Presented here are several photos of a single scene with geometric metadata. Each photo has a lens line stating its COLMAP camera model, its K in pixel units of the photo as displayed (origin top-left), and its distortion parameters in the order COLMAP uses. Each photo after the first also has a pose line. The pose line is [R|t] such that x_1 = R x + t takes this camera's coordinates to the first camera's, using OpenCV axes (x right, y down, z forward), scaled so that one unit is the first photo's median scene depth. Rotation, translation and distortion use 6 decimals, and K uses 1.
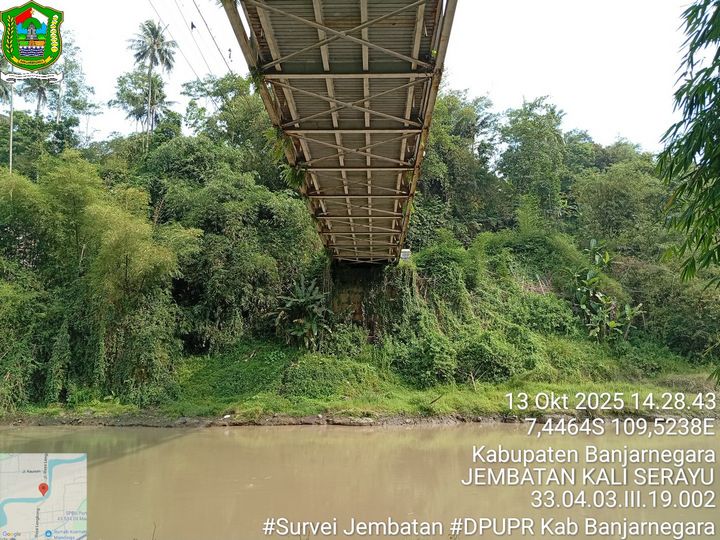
lens RADIAL K [[549.4, 0, 357.8], [0, 549.4, 271.7], [0, 0, 1]] dist [0.108852, -0.227875]
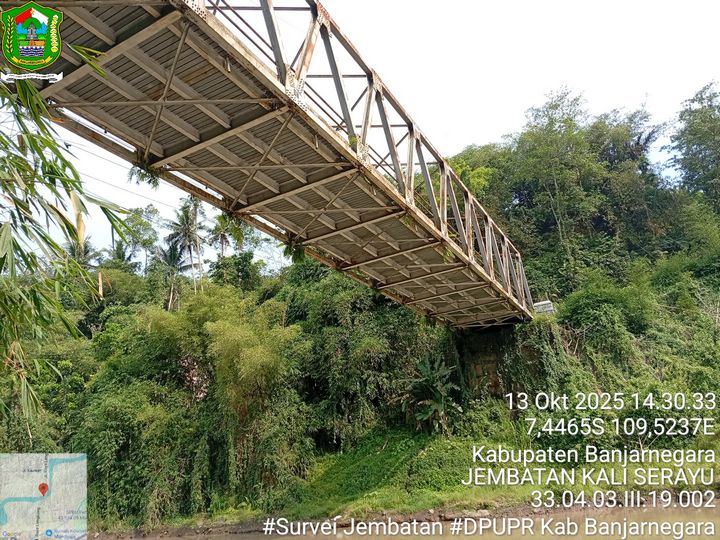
lens RADIAL K [[549.4, 0, 357.8], [0, 549.4, 271.7], [0, 0, 1]] dist [0.108852, -0.227875]
pose [[0.885844, -0.234391, -0.400426, 0.215739], [0.167471, 0.966364, -0.195176, 0.040349], [0.432705, 0.105836, 0.895302, 0.107786]]
